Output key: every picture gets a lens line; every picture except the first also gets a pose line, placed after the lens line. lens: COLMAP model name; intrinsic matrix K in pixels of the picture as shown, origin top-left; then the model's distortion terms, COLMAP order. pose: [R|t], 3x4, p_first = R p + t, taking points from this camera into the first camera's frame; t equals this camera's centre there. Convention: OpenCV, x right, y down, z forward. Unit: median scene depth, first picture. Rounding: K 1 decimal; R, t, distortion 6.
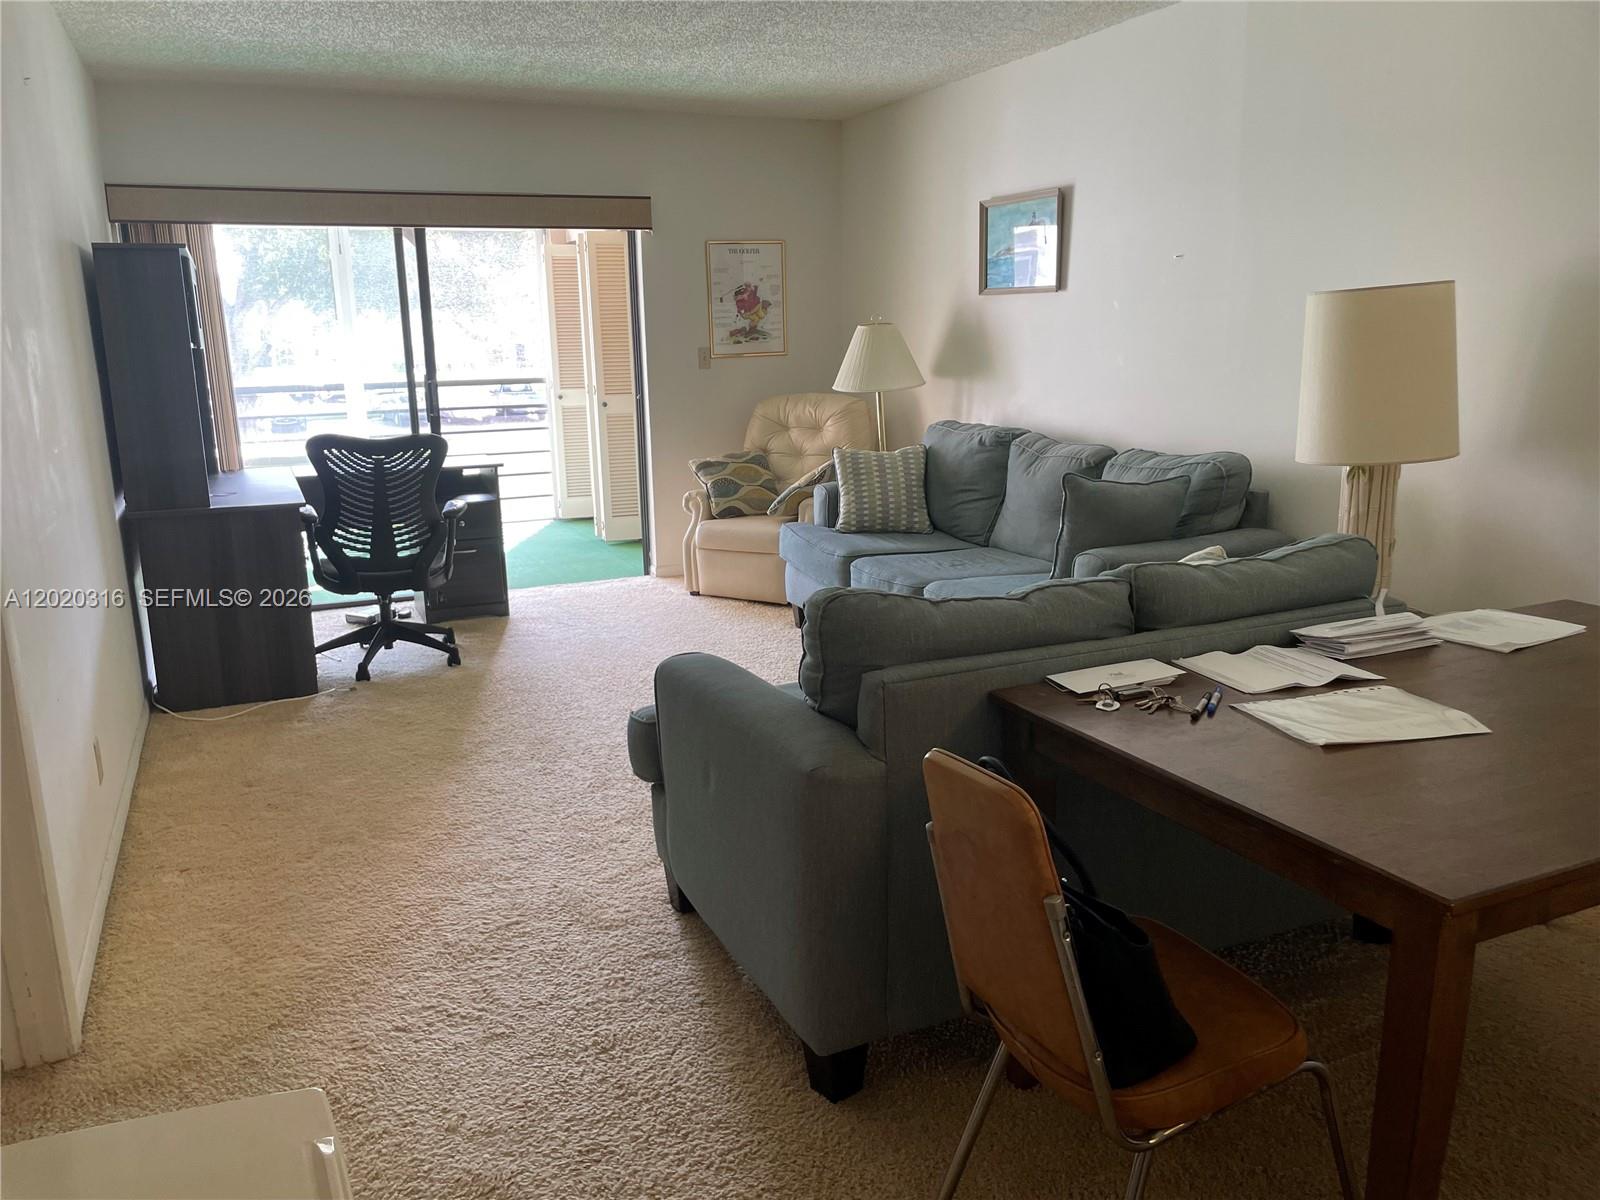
lens RADIAL K [[1215.7, 0, 787.4], [0, 1215.7, 605.5], [0, 0, 1]] dist [0.098048, -0.130103]
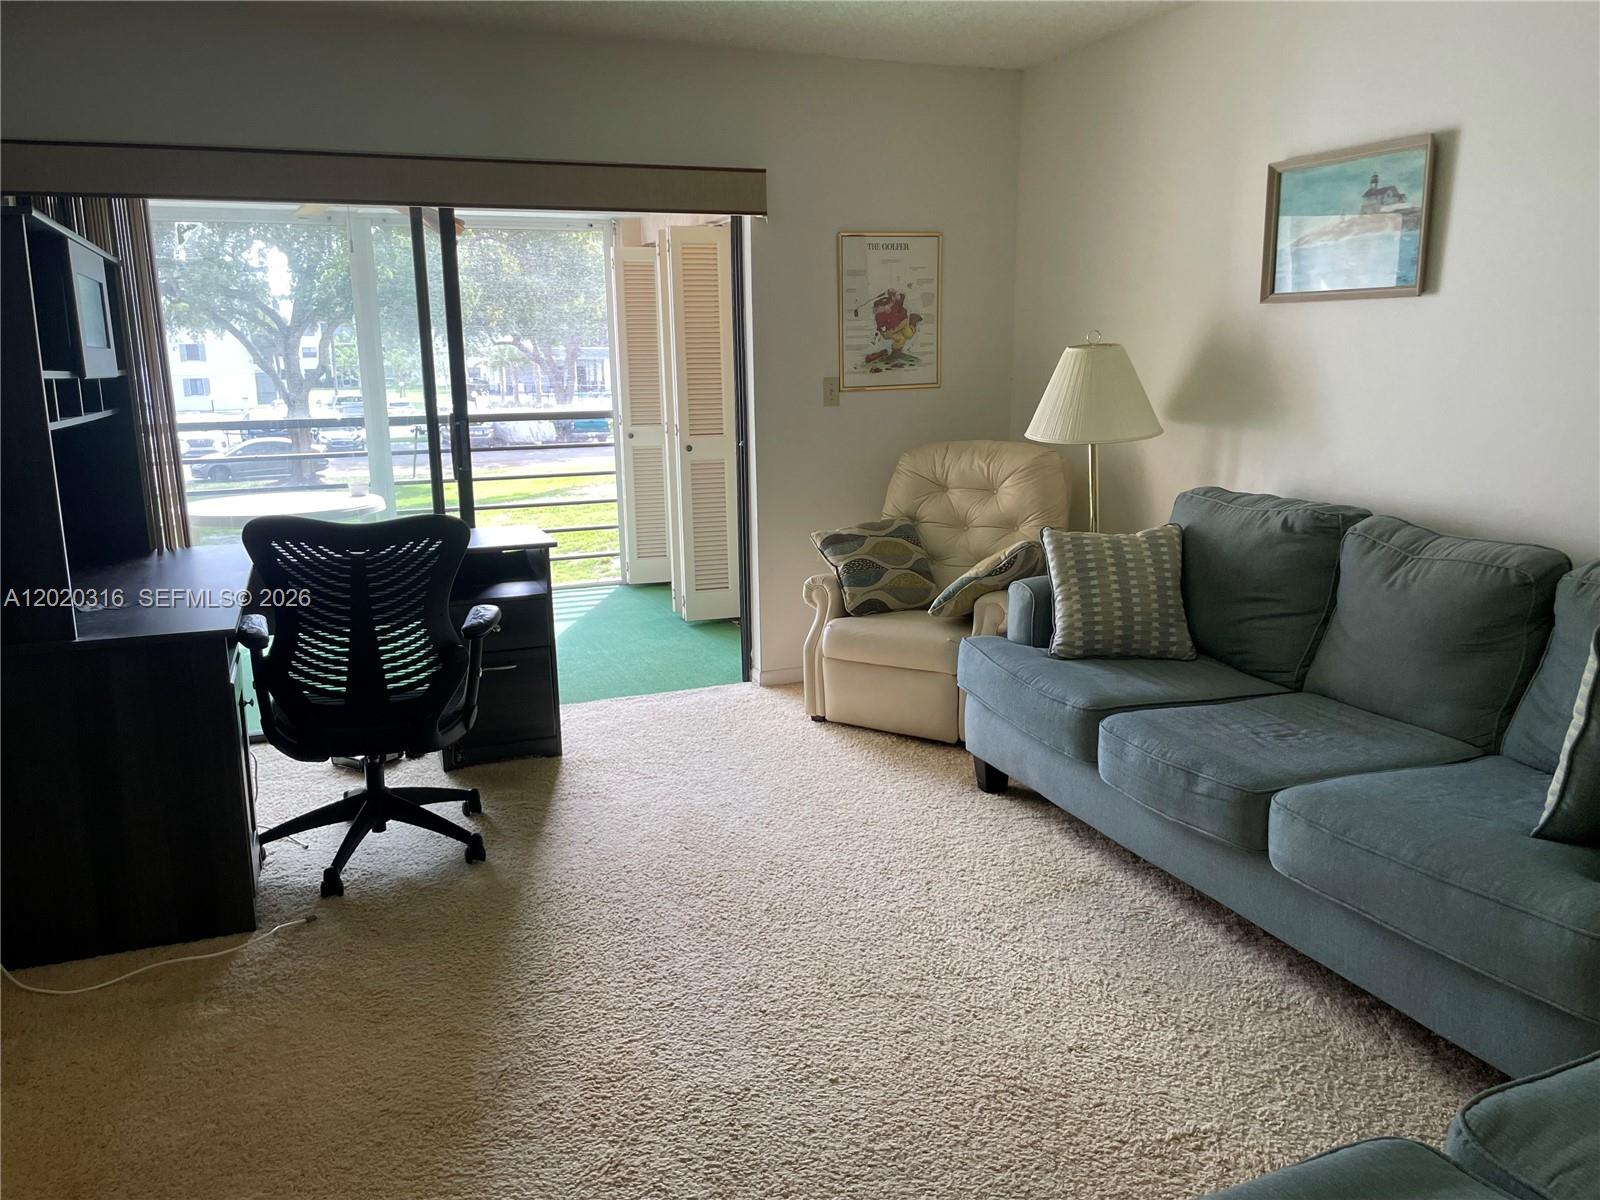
lens RADIAL K [[1215.7, 0, 804.9], [0, 1215.7, 606.9], [0, 0, 1]] dist [0.098048, -0.130103]
pose [[0.999458, 0.012091, -0.030630, -0.067356], [-0.012606, 0.999782, -0.016673, -0.067985], [0.030422, 0.017050, 0.999392, 0.300960]]
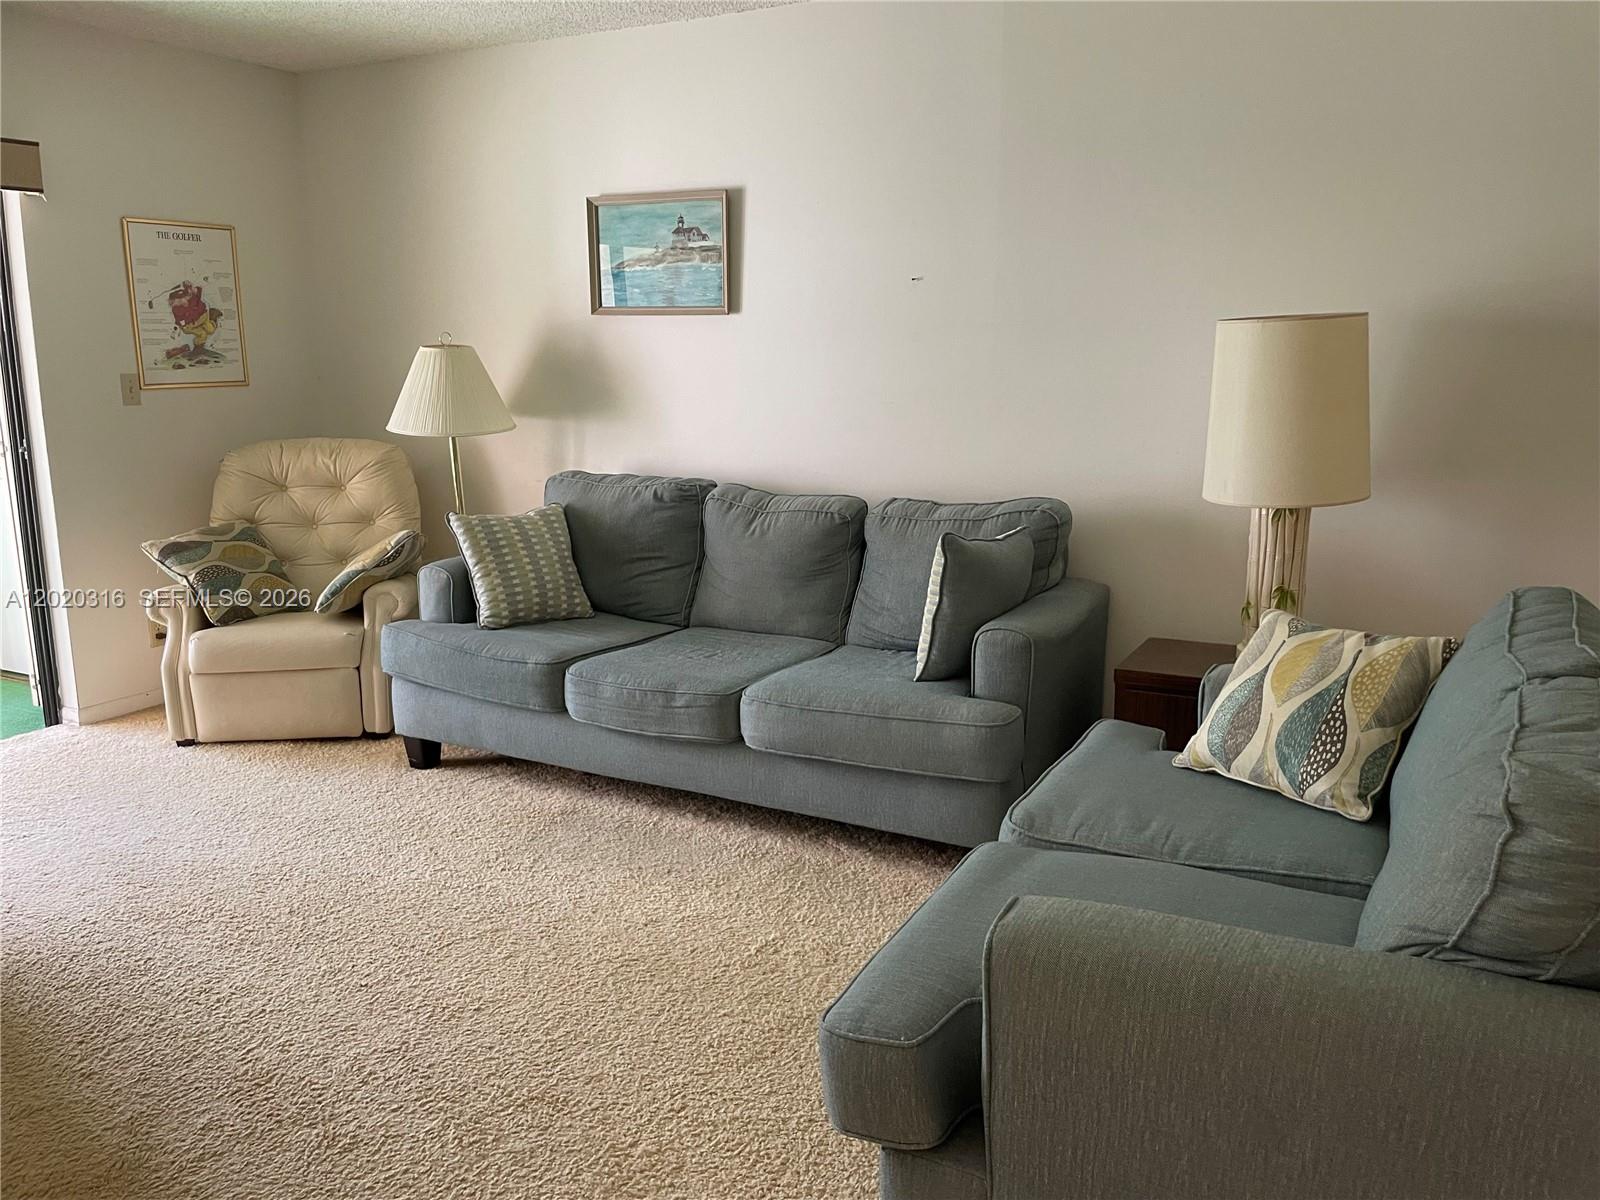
lens RADIAL K [[1215.7, 0, 809.2], [0, 1215.7, 599.9], [0, 0, 1]] dist [0.098048, -0.130103]
pose [[0.786853, -0.101870, 0.608674, -0.225398], [0.122316, 0.992459, 0.007979, -0.054160], [-0.604897, 0.068172, 0.793380, 0.276221]]
